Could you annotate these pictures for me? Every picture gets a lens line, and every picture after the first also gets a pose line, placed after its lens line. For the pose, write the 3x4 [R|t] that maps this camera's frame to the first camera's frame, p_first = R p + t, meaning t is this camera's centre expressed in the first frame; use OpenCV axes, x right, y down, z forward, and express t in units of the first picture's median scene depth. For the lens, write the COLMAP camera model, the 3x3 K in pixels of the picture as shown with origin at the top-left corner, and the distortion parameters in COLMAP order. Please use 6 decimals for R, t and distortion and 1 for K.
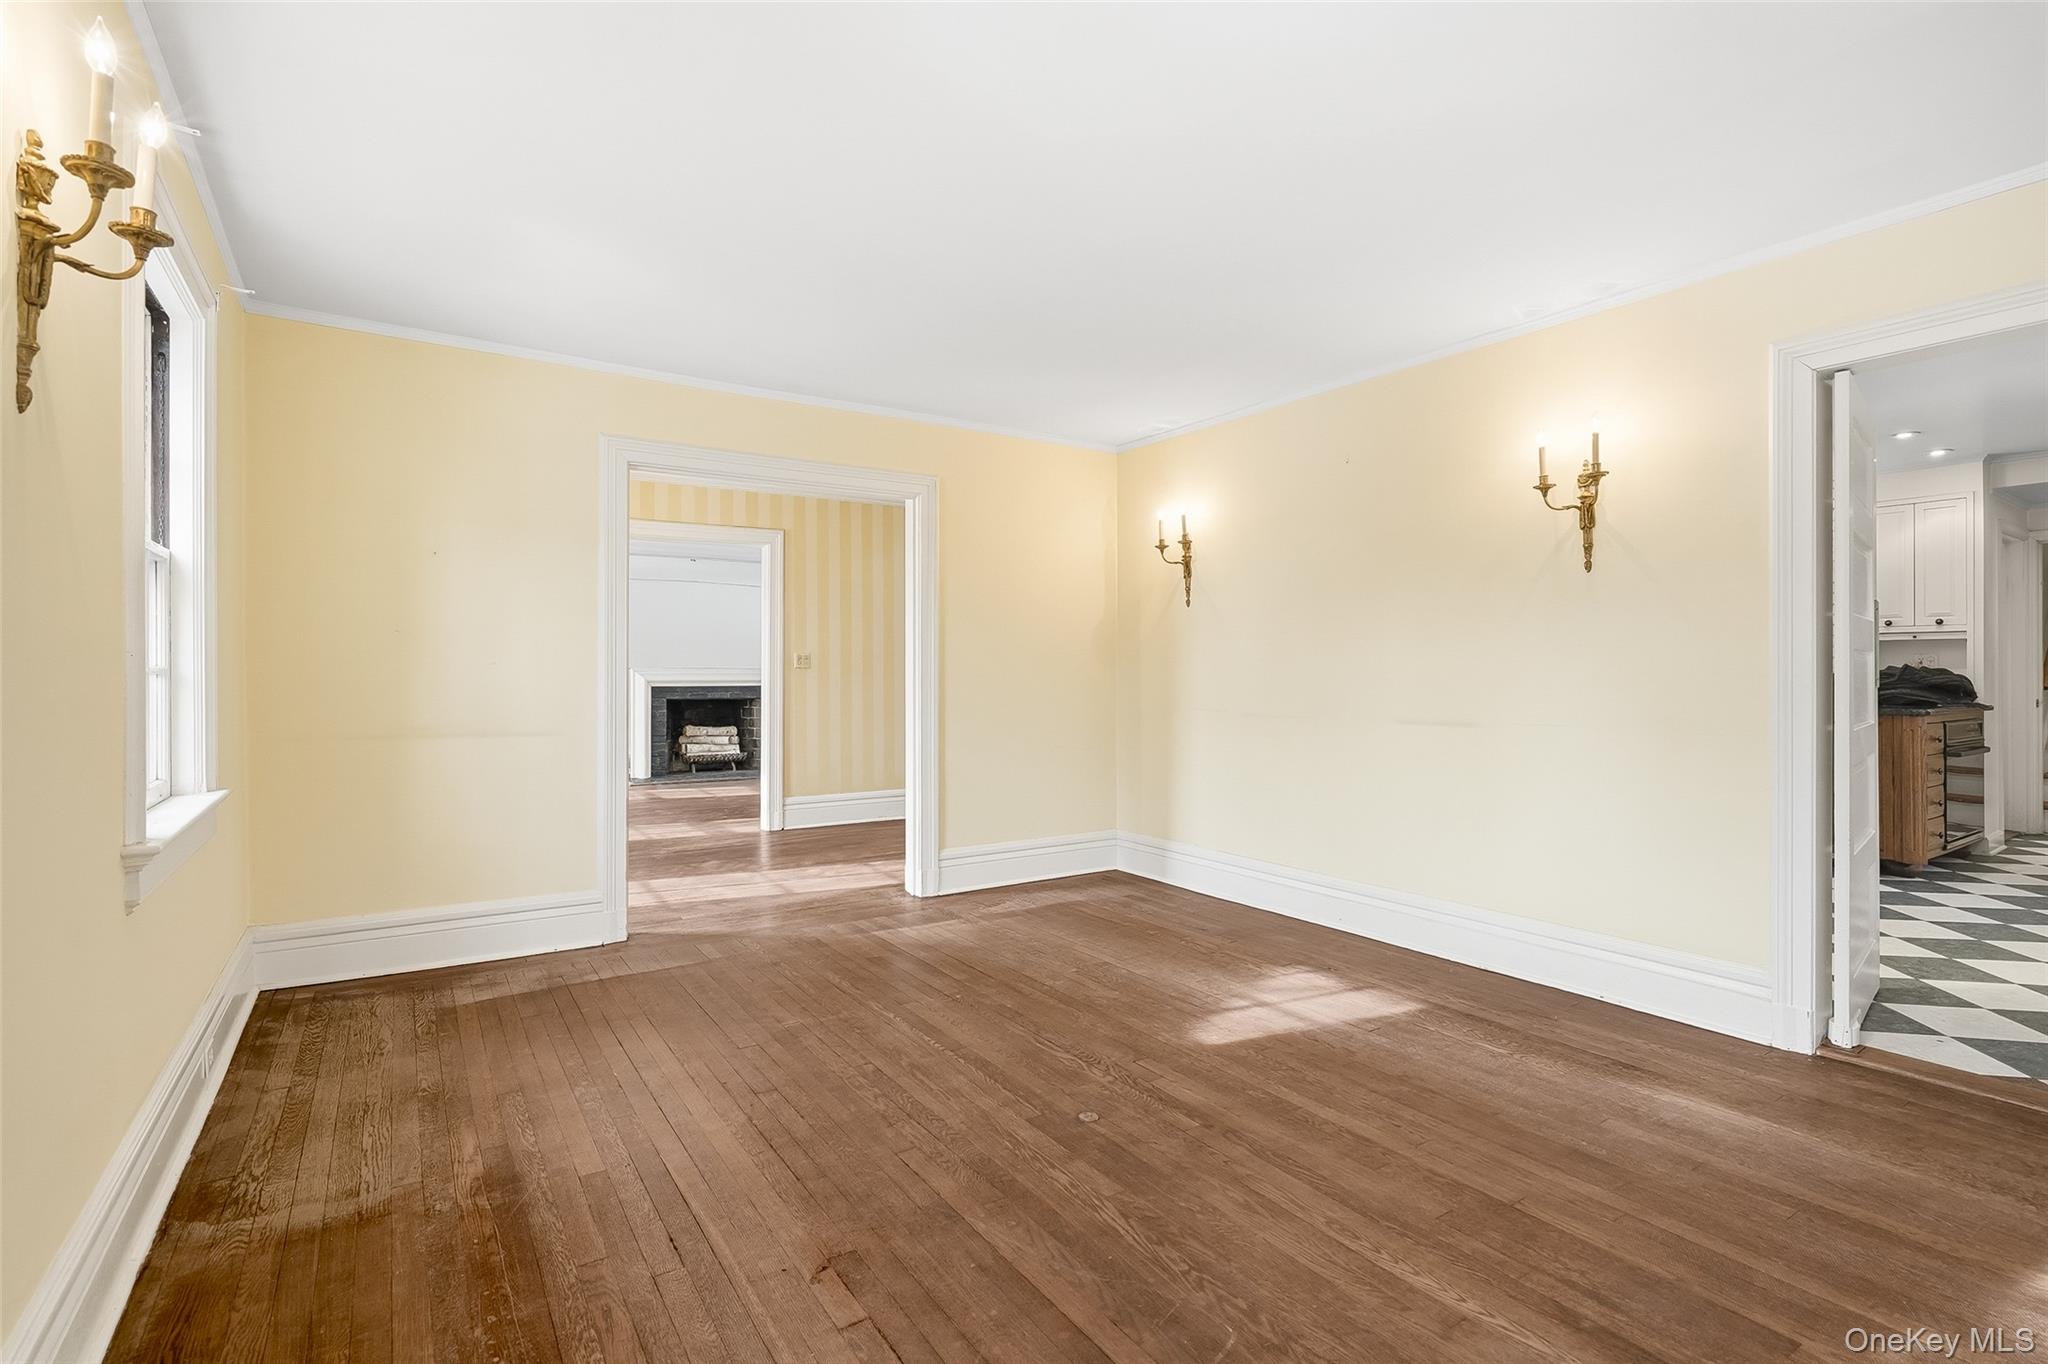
lens RADIAL K [[941.8, 0, 1033.2], [0, 941.8, 674.9], [0, 0, 1]] dist [-0.007924, 0.003137]
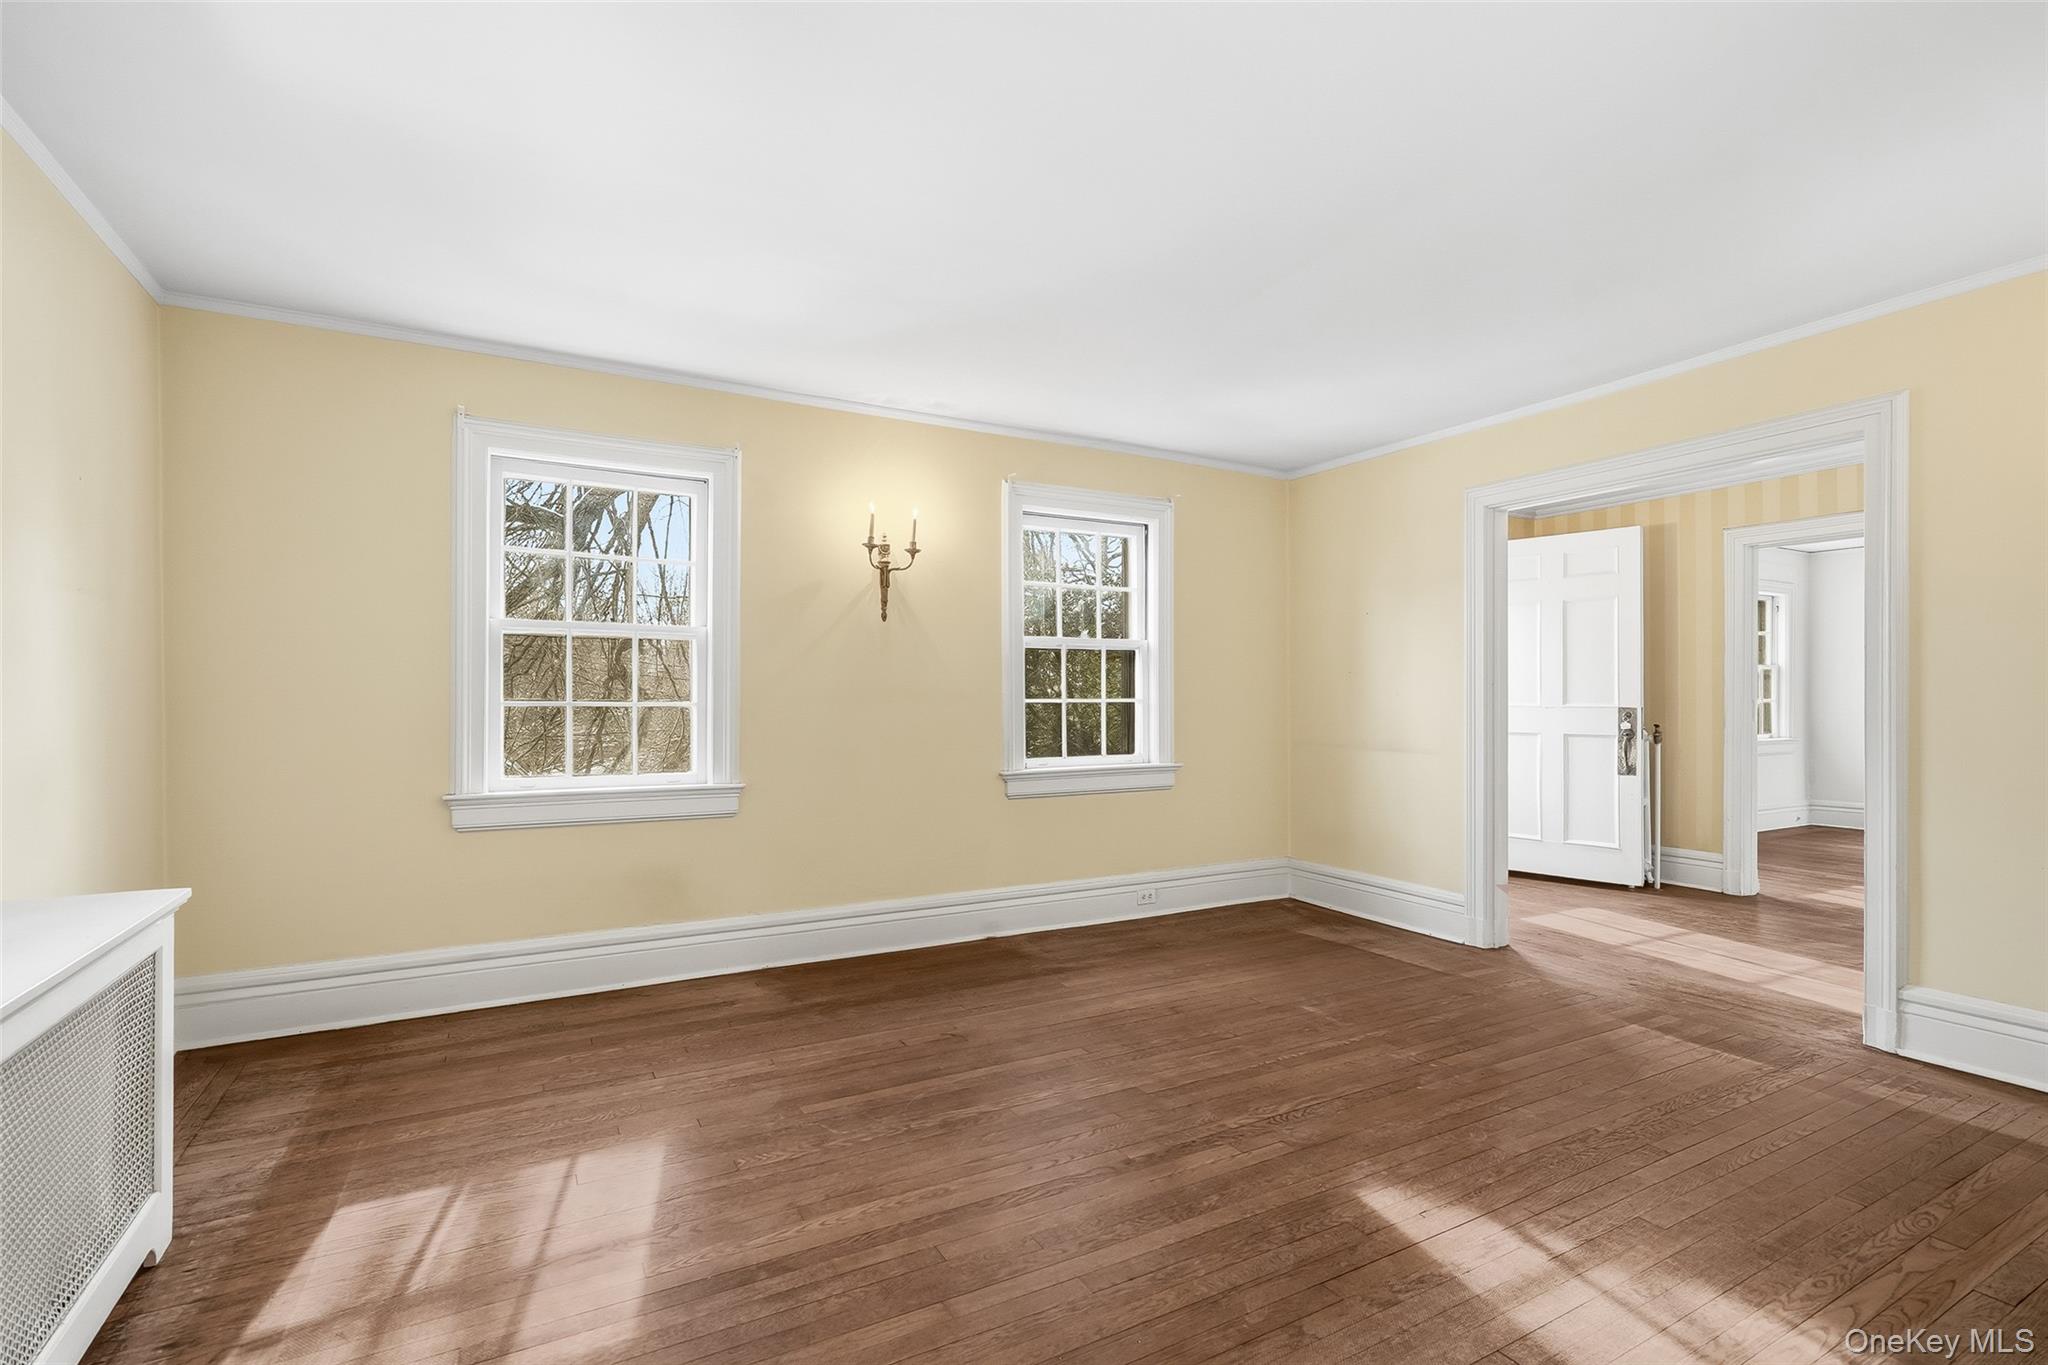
lens RADIAL K [[941.8, 0, 1034.2], [0, 941.8, 693.2], [0, 0, 1]] dist [-0.007924, 0.003137]
pose [[-0.078064, -0.008199, -0.996915, 0.910810], [-0.000917, 0.999966, -0.008152, -0.002035], [0.996948, 0.000277, -0.078069, 0.756393]]
